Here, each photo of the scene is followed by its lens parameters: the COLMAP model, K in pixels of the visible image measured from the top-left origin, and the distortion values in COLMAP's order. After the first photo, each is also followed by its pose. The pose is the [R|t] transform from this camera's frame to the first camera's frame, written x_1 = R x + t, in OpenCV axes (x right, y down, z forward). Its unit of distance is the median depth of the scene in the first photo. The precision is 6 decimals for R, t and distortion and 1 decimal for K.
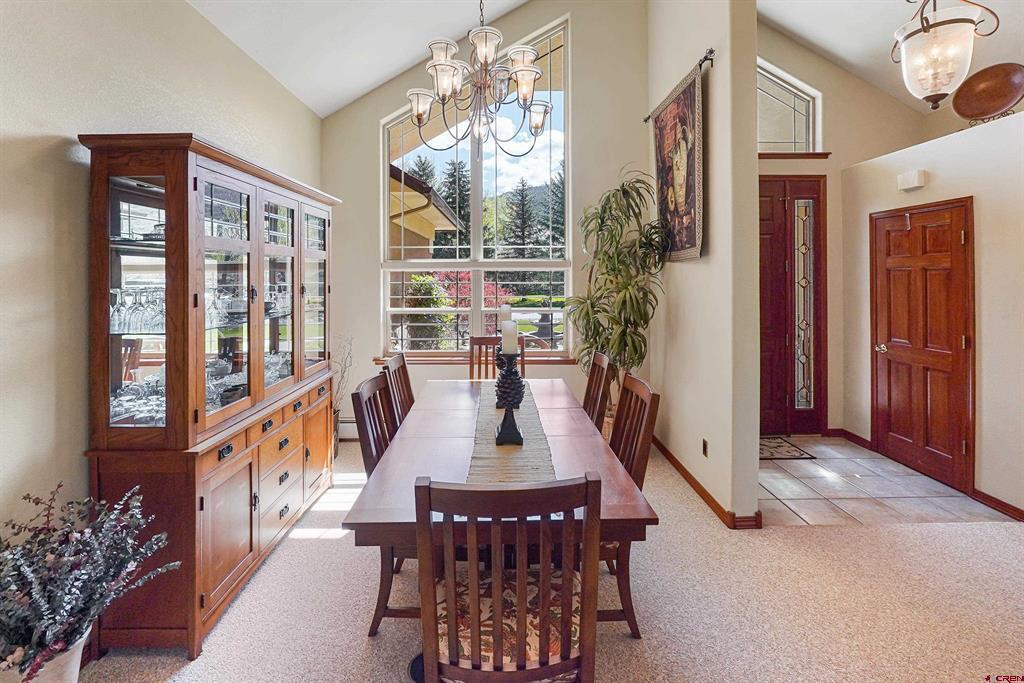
lens RADIAL K [[457.1, 0, 505.6], [0, 457.1, 273.5], [0, 0, 1]] dist [-0.013302, 0.002668]
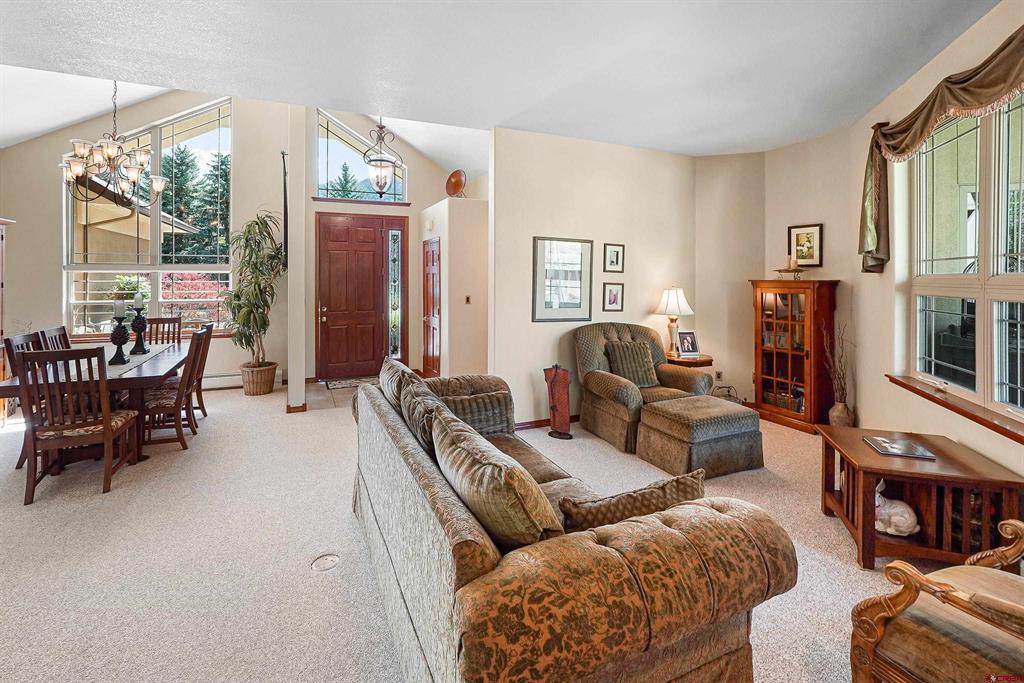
lens RADIAL K [[457.1, 0, 507.3], [0, 457.1, 274.7], [0, 0, 1]] dist [-0.013302, 0.002668]
pose [[0.912080, 0.007062, 0.409952, 0.373583], [-0.006110, 0.999975, -0.003631, -0.000646], [-0.409967, 0.000806, 0.912100, -0.719980]]
